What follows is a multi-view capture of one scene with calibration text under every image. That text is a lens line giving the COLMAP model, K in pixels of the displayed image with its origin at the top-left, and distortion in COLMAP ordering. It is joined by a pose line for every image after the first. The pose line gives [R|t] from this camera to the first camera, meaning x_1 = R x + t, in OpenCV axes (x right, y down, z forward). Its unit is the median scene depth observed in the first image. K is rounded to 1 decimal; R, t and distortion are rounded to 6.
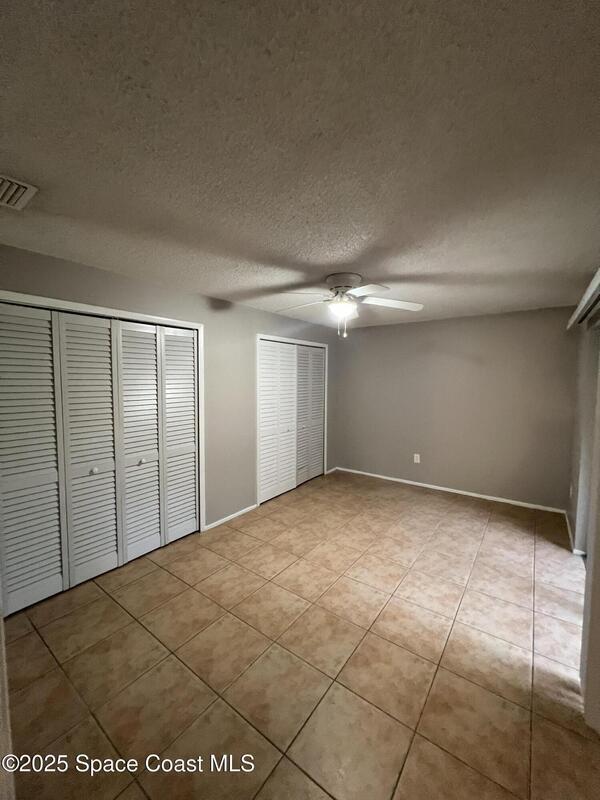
lens RADIAL K [[319.7, 0, 297.9], [0, 319.7, 400.6], [0, 0, 1]] dist [-0.001439, -0.000022]
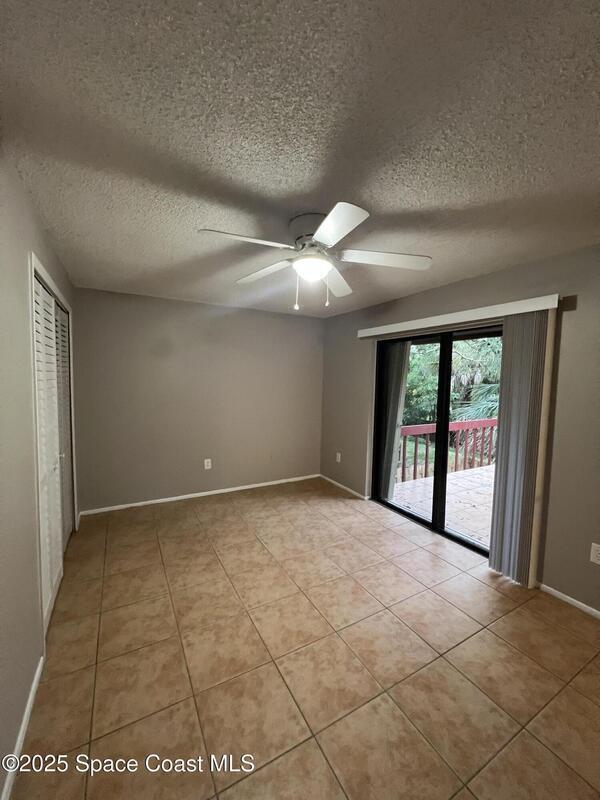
lens RADIAL K [[319.7, 0, 297.9], [0, 319.7, 400.6], [0, 0, 1]] dist [-0.001439, -0.000022]
pose [[0.406181, -0.061507, 0.911720, -0.446459], [0.046040, 0.997842, 0.046806, -0.027703], [-0.912632, 0.022963, 0.408136, 0.625150]]
